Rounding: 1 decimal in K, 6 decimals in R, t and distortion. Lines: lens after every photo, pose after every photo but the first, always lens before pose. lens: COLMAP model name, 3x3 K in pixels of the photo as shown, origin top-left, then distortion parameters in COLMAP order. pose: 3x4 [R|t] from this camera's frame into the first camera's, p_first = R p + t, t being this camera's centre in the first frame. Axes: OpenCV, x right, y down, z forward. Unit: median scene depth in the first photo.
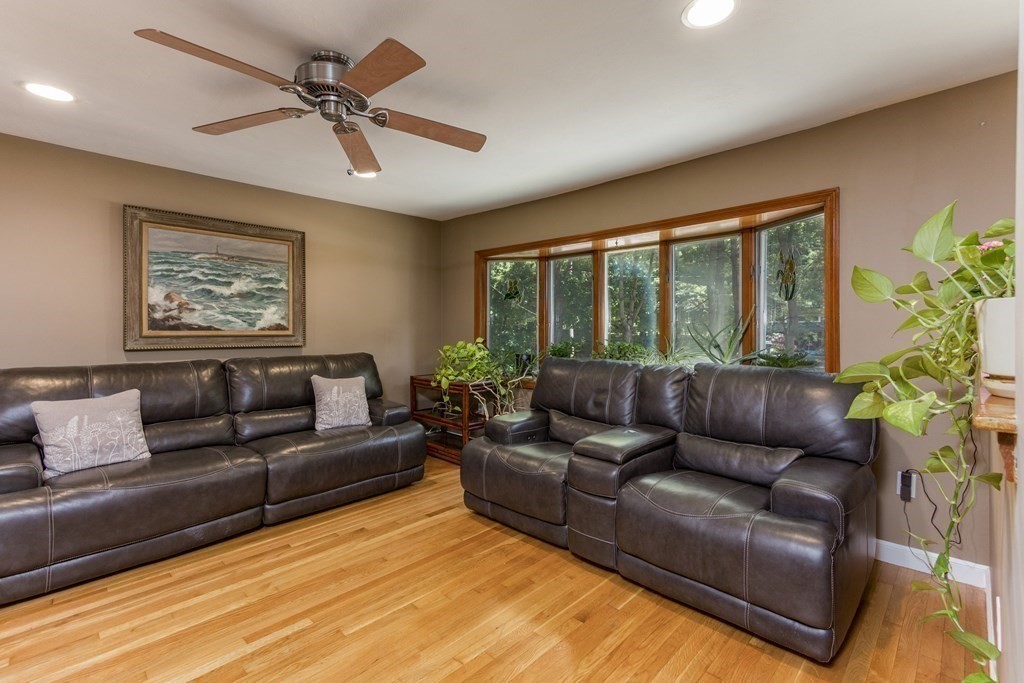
lens RADIAL K [[464.0, 0, 514.0], [0, 464.0, 331.4], [0, 0, 1]] dist [0.021952, 0.000246]
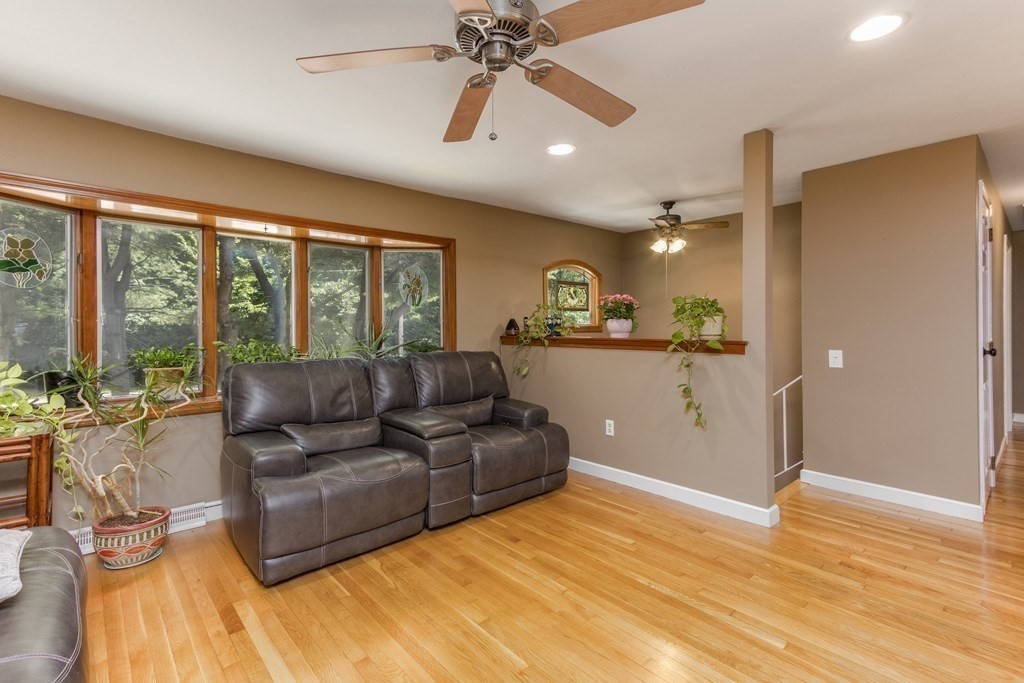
lens RADIAL K [[467.0, 0, 500.4], [0, 467.0, 325.2], [0, 0, 1]] dist [0.021922, 0.000171]
pose [[0.082976, 0.001258, 0.996551, -0.948304], [0.010354, 0.999944, -0.002124, -0.002130], [-0.996498, 0.010494, 0.082958, 0.728963]]
